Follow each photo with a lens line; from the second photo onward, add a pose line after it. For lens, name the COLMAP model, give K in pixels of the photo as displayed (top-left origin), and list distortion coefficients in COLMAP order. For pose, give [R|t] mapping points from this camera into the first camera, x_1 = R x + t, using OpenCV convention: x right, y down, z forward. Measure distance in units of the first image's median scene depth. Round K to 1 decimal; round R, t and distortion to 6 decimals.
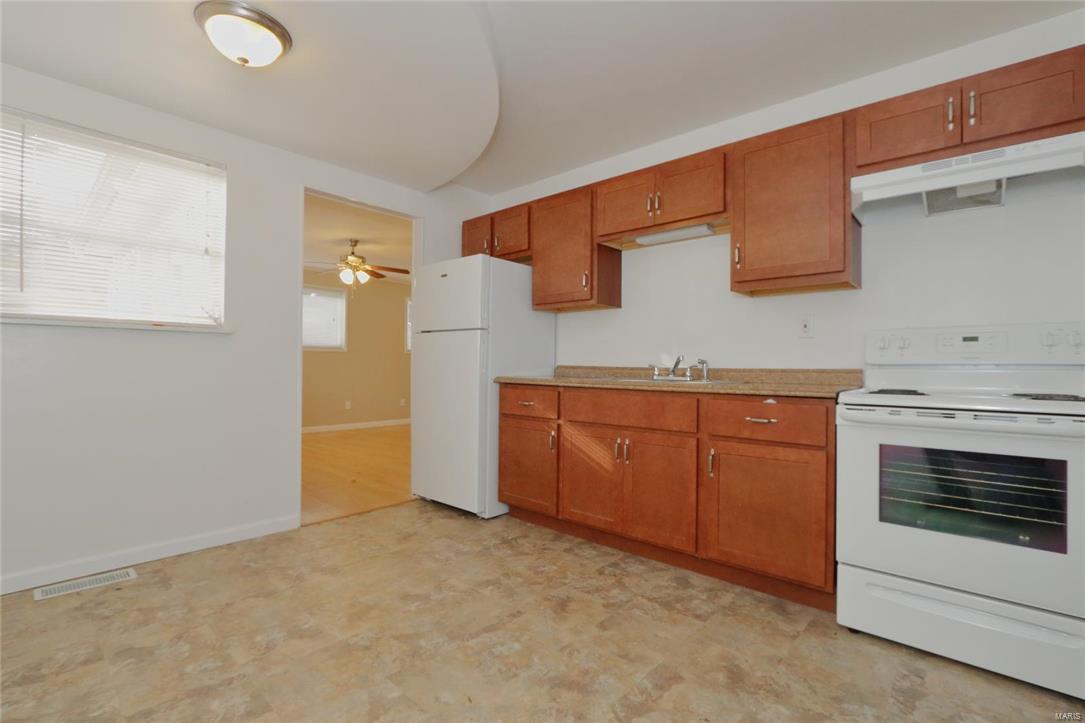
lens RADIAL K [[490.7, 0, 537.9], [0, 490.7, 361.0], [0, 0, 1]] dist [-0.020278, 0.000587]
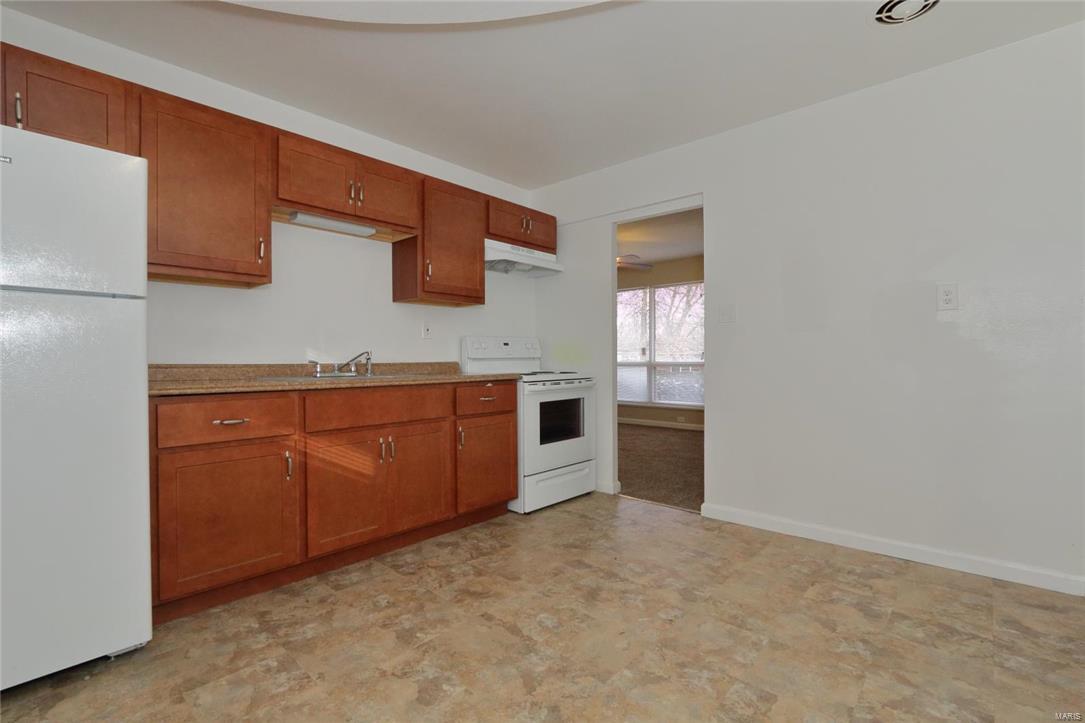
lens RADIAL K [[490.7, 0, 537.9], [0, 490.7, 361.0], [0, 0, 1]] dist [-0.020278, 0.000587]
pose [[0.010581, -0.012527, 0.999866, -0.849241], [-0.001201, 0.999921, 0.012540, -0.004661], [-0.999943, -0.001334, 0.010565, 0.744708]]
